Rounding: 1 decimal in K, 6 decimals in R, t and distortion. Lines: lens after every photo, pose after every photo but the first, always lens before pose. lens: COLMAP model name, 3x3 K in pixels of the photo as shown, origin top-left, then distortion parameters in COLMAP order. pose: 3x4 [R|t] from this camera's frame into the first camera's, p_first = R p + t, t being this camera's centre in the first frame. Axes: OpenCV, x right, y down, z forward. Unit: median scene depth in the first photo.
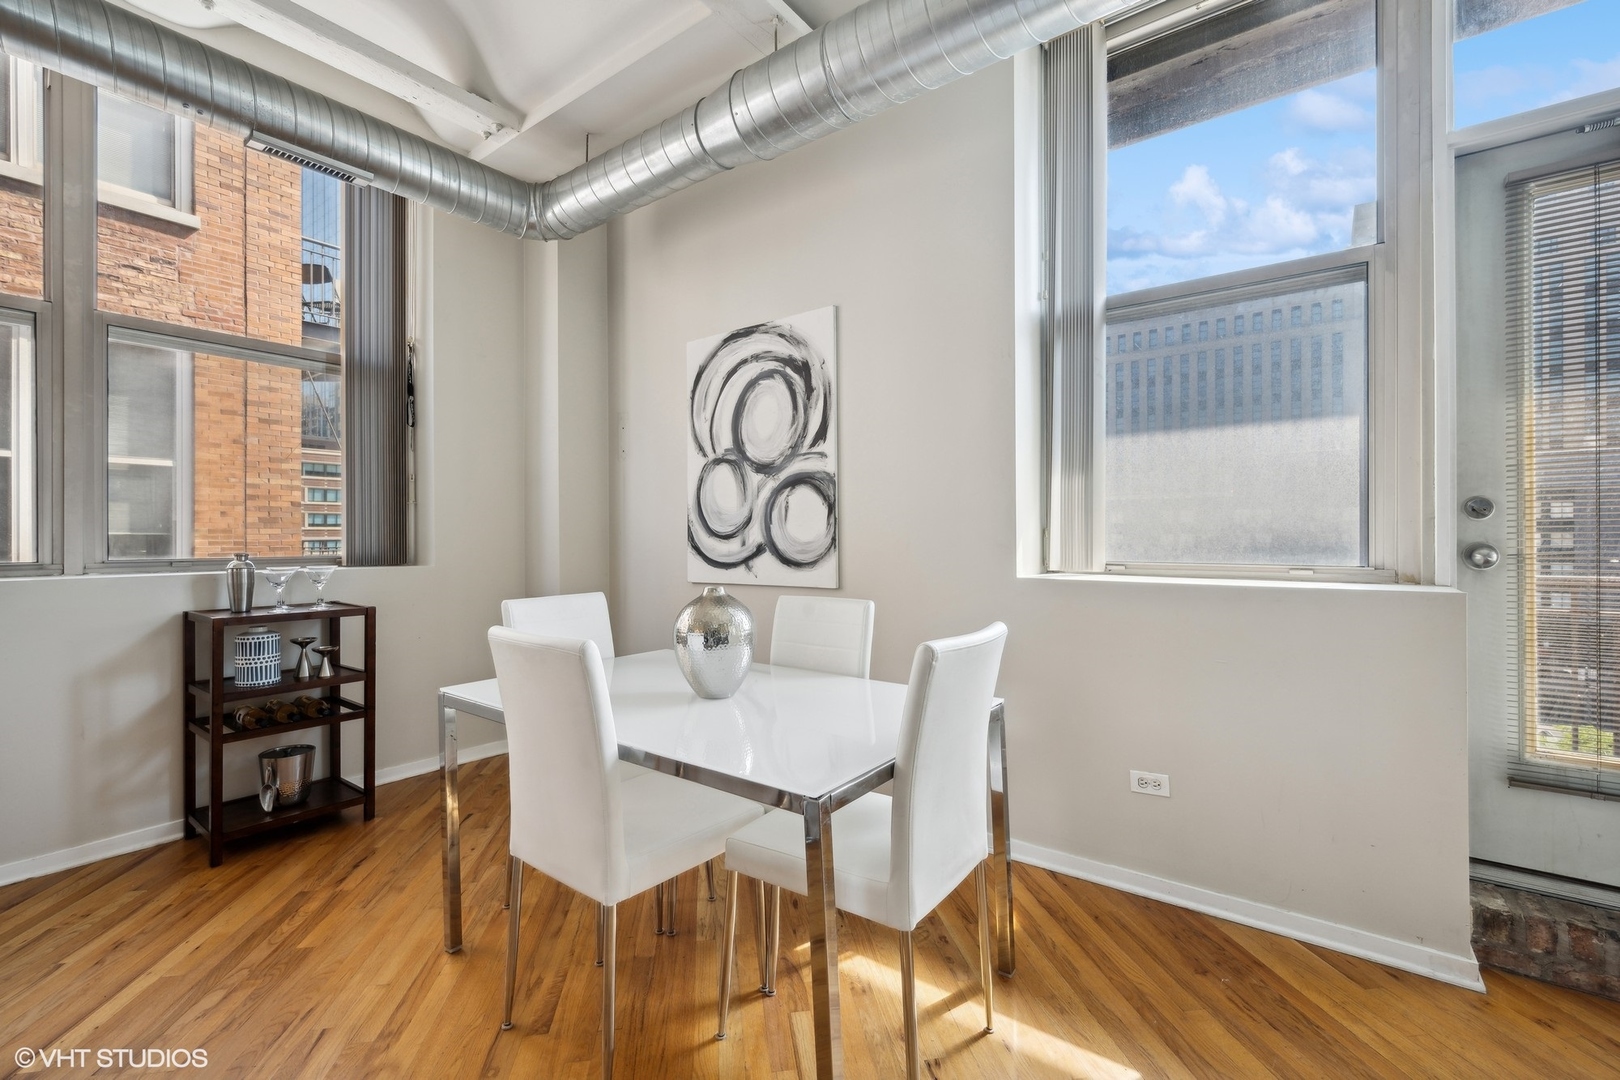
lens RADIAL K [[697.4, 0, 804.4], [0, 697.4, 536.2], [0, 0, 1]] dist [-0.002825, 0.002118]
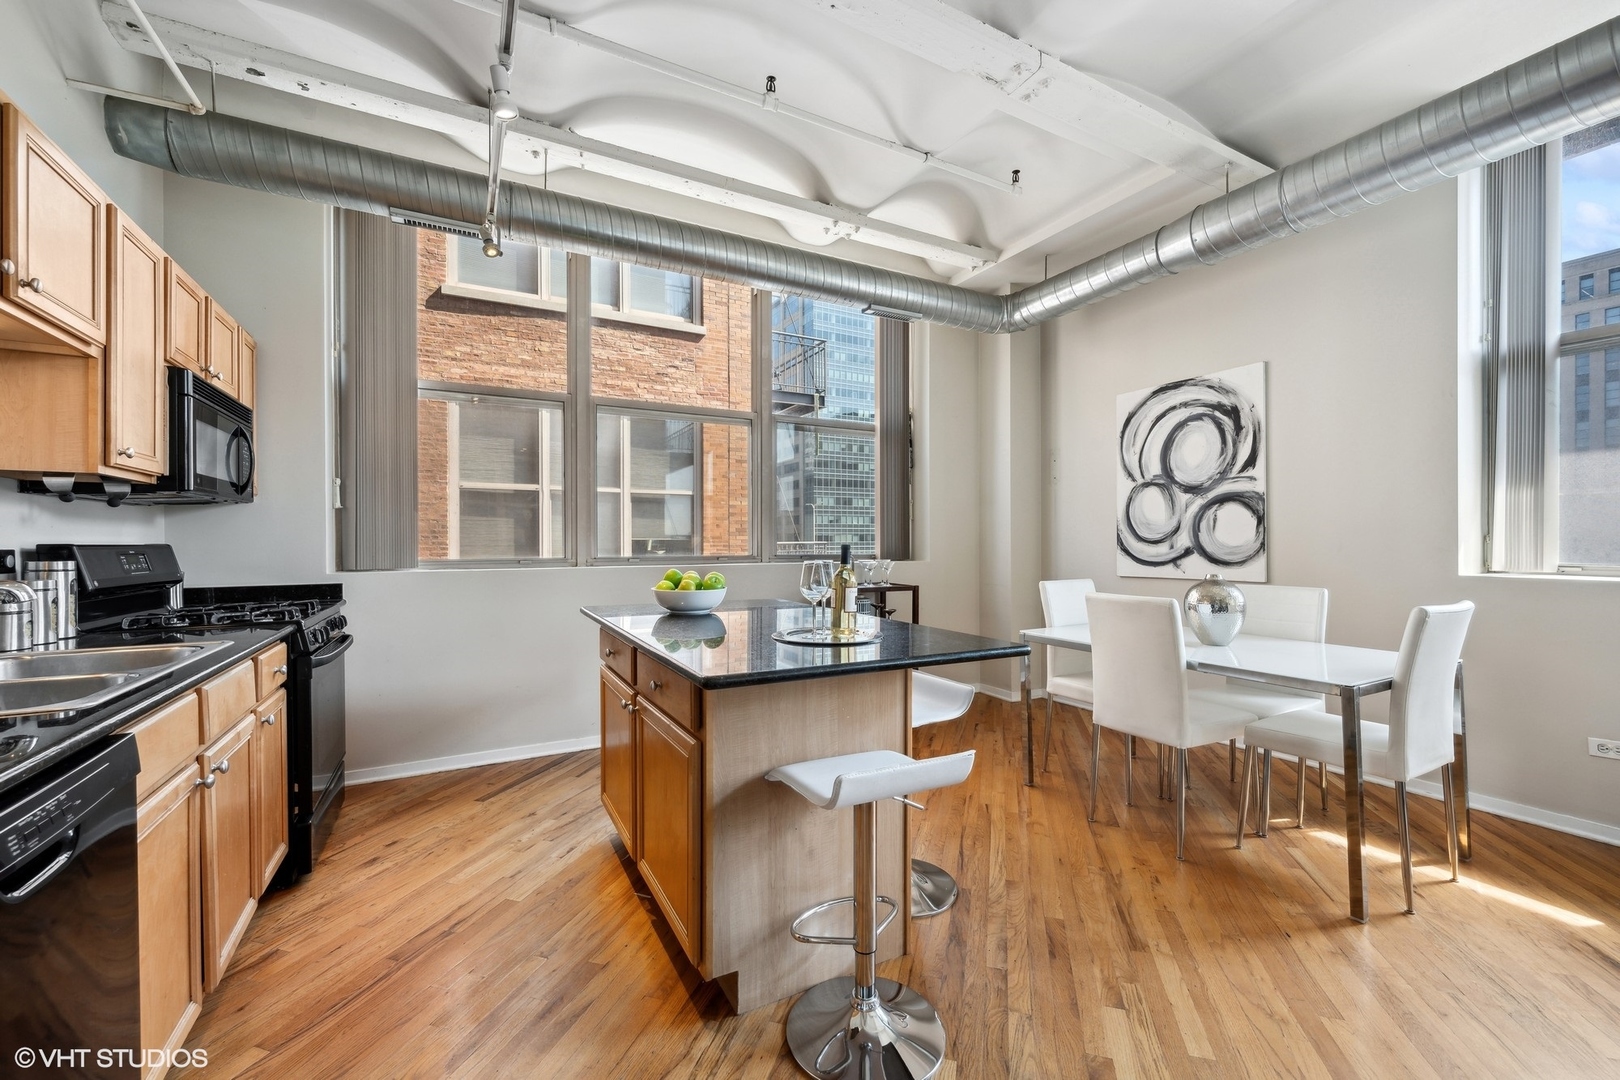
lens RADIAL K [[652.6, 0, 805.6], [0, 652.6, 544.1], [0, 0, 1]] dist [-0.001140, -0.000683]
pose [[0.908984, 0.002656, -0.416823, -0.221340], [-0.000886, 0.999990, 0.004441, 0.000115], [0.416830, -0.003667, 0.908977, -0.439323]]
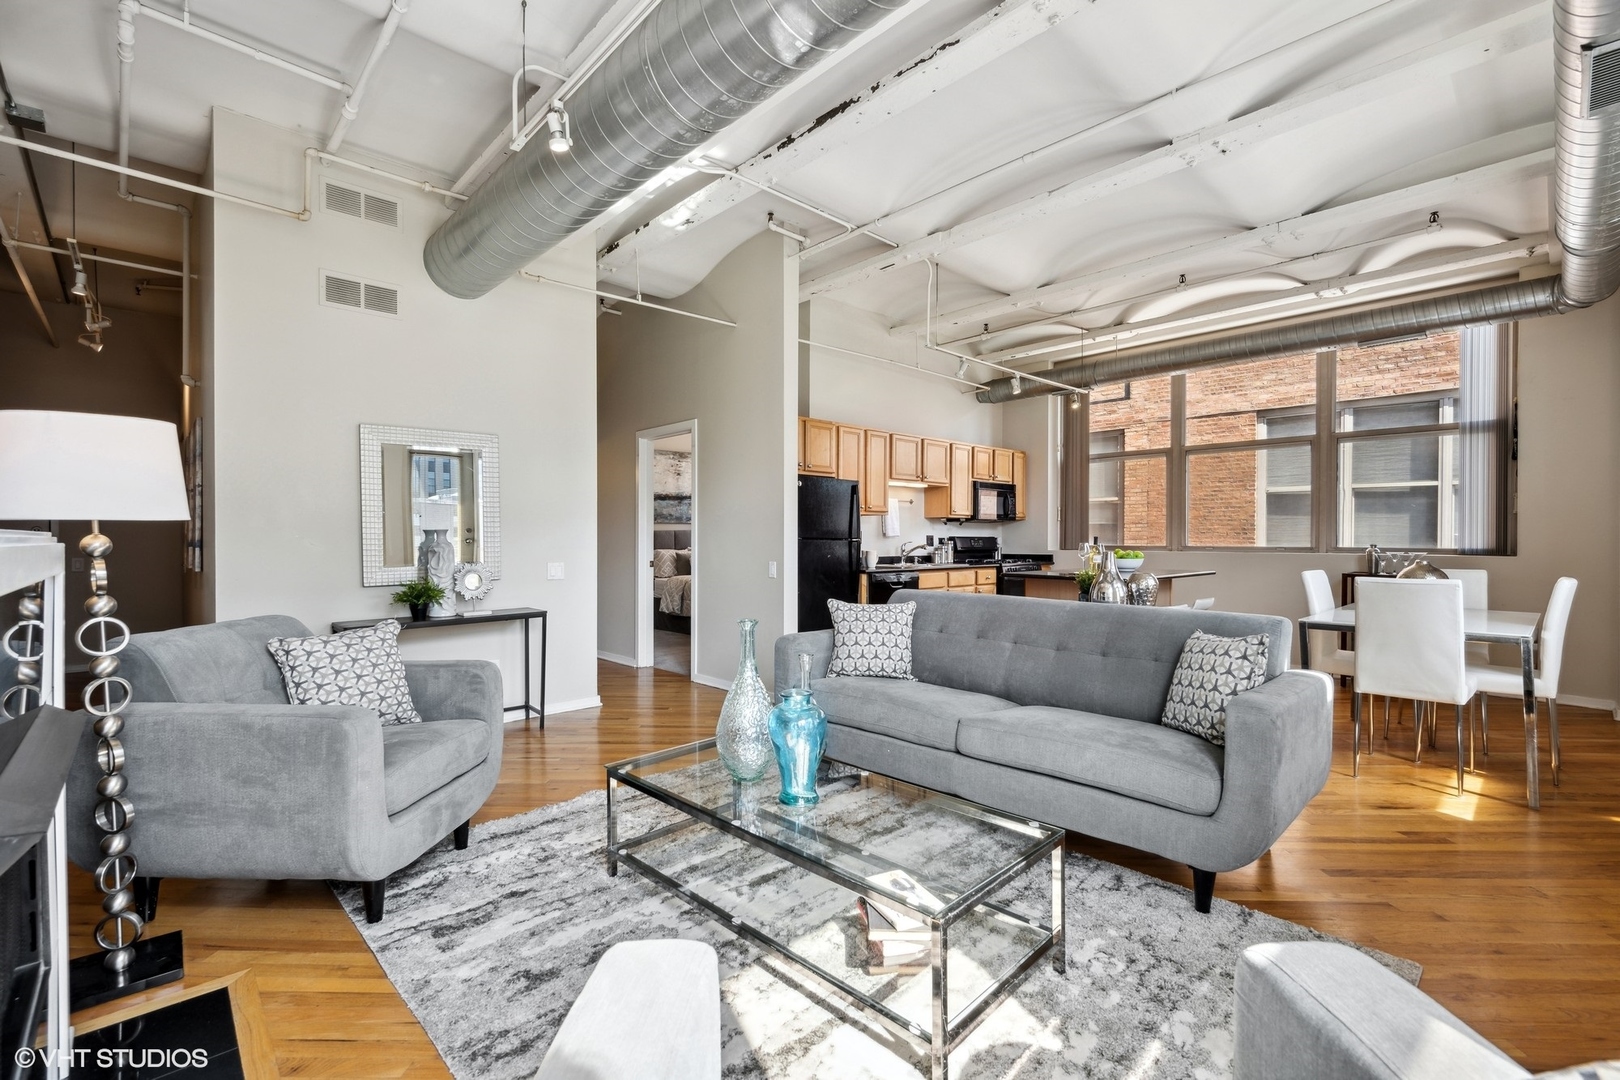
lens RADIAL K [[697.4, 0, 805.6], [0, 697.4, 544.1], [0, 0, 1]] dist [-0.002825, 0.002118]
pose [[-0.175008, 0.011388, -0.984501, 1.330140], [-0.000885, 0.999931, 0.011723, 0.002513], [0.984567, 0.002923, -0.174986, -0.235781]]
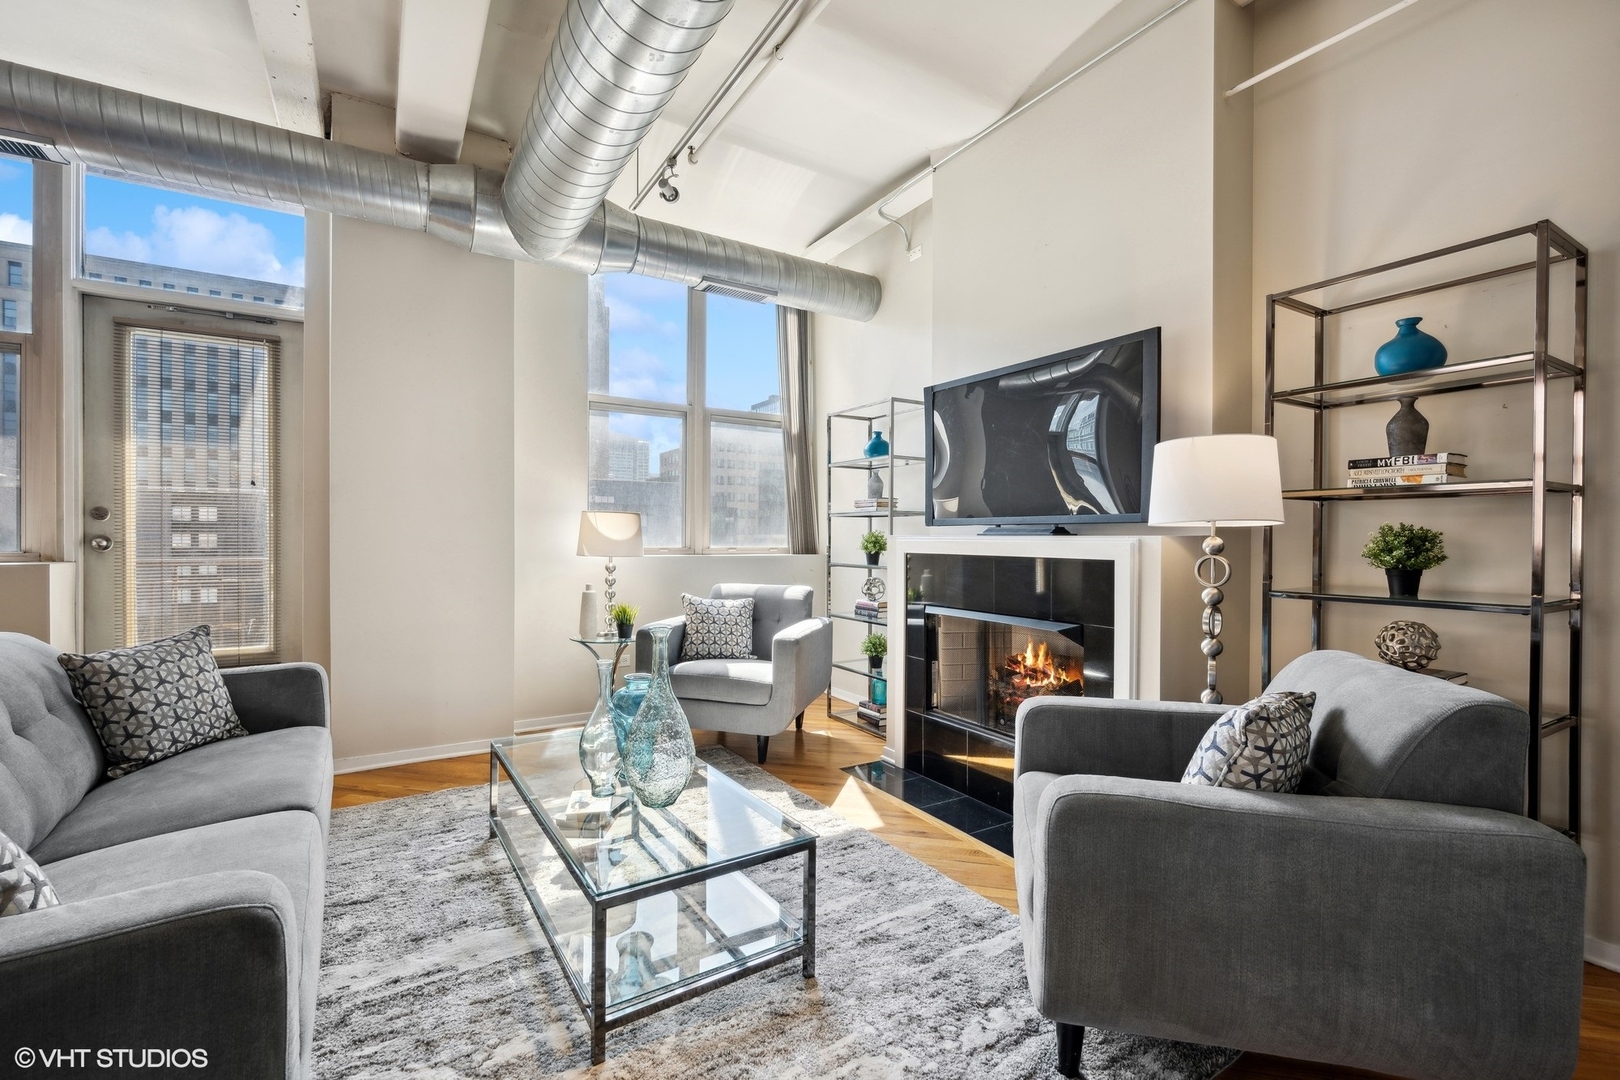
lens RADIAL K [[697.4, 0, 814.9], [0, 697.4, 546.0], [0, 0, 1]] dist [-0.002825, 0.002118]
pose [[0.356089, -0.007589, 0.934421, 0.021220], [-0.006037, 0.999927, 0.010421, 0.006297], [-0.934432, -0.009352, 0.356018, -0.804320]]
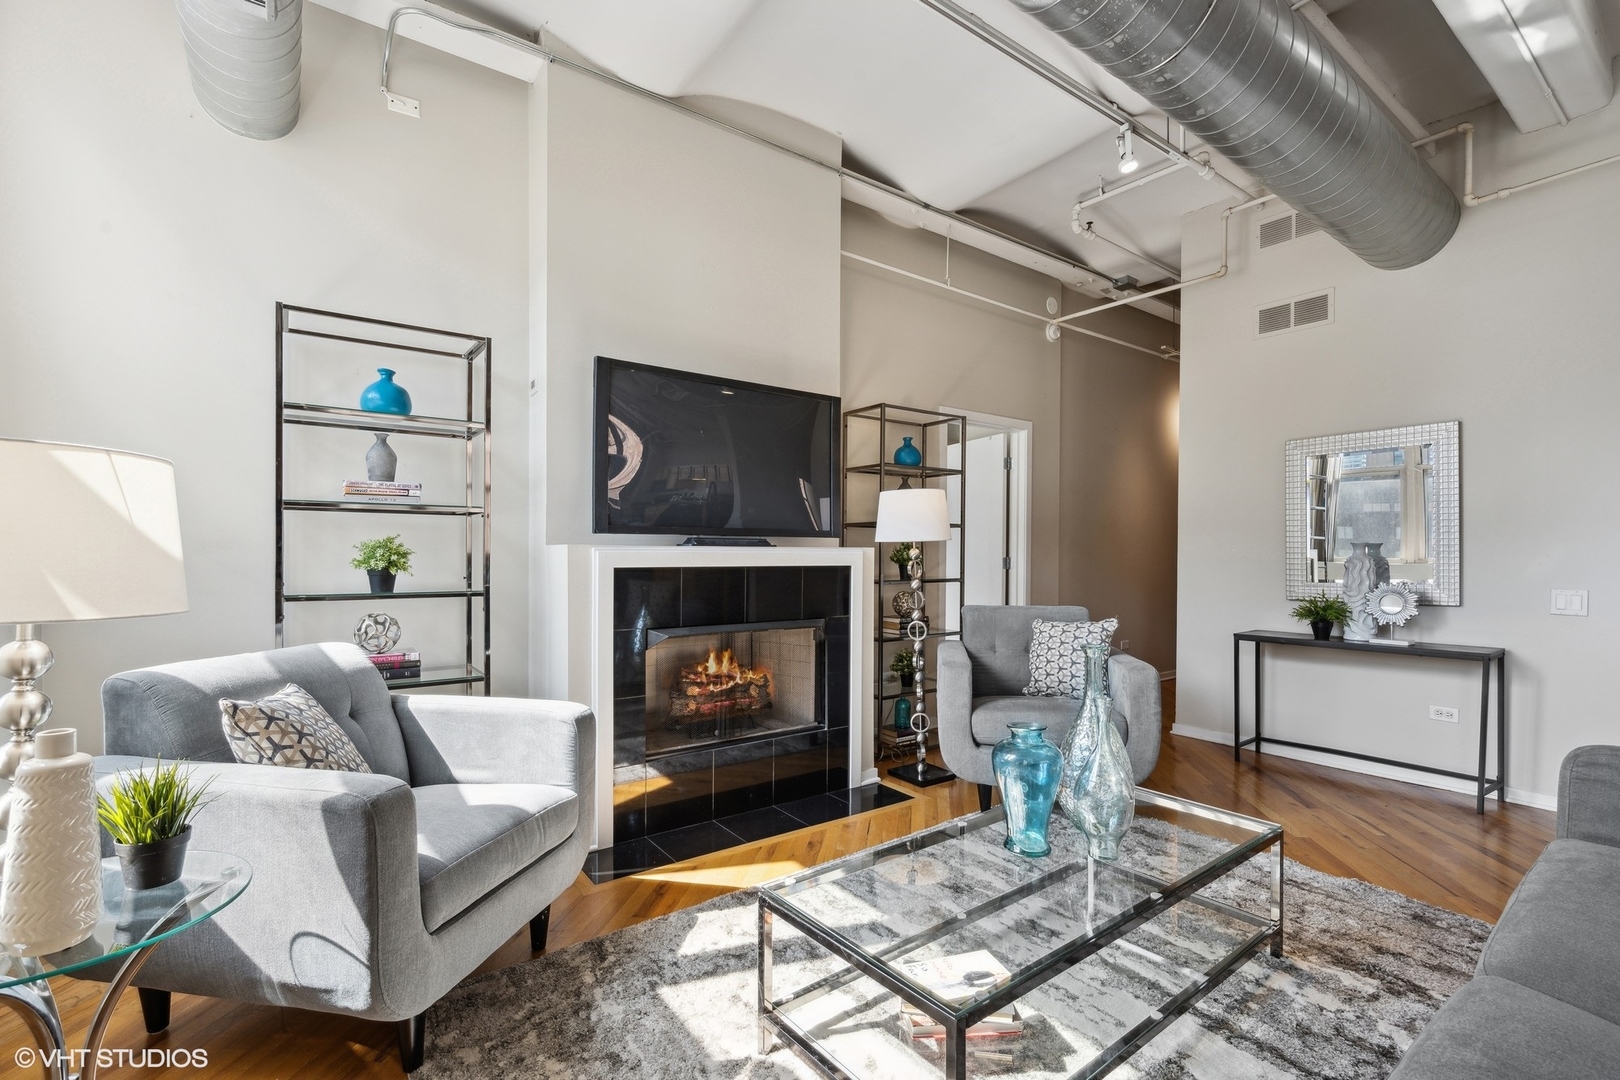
lens RADIAL K [[697.4, 0, 831.3], [0, 697.4, 565.0], [0, 0, 1]] dist [-0.002825, 0.002118]
pose [[-0.958103, 0.000919, 0.286421, 0.639618], [0.001811, 0.999994, 0.002850, 0.025646], [-0.286417, 0.003249, -0.958100, 0.250845]]
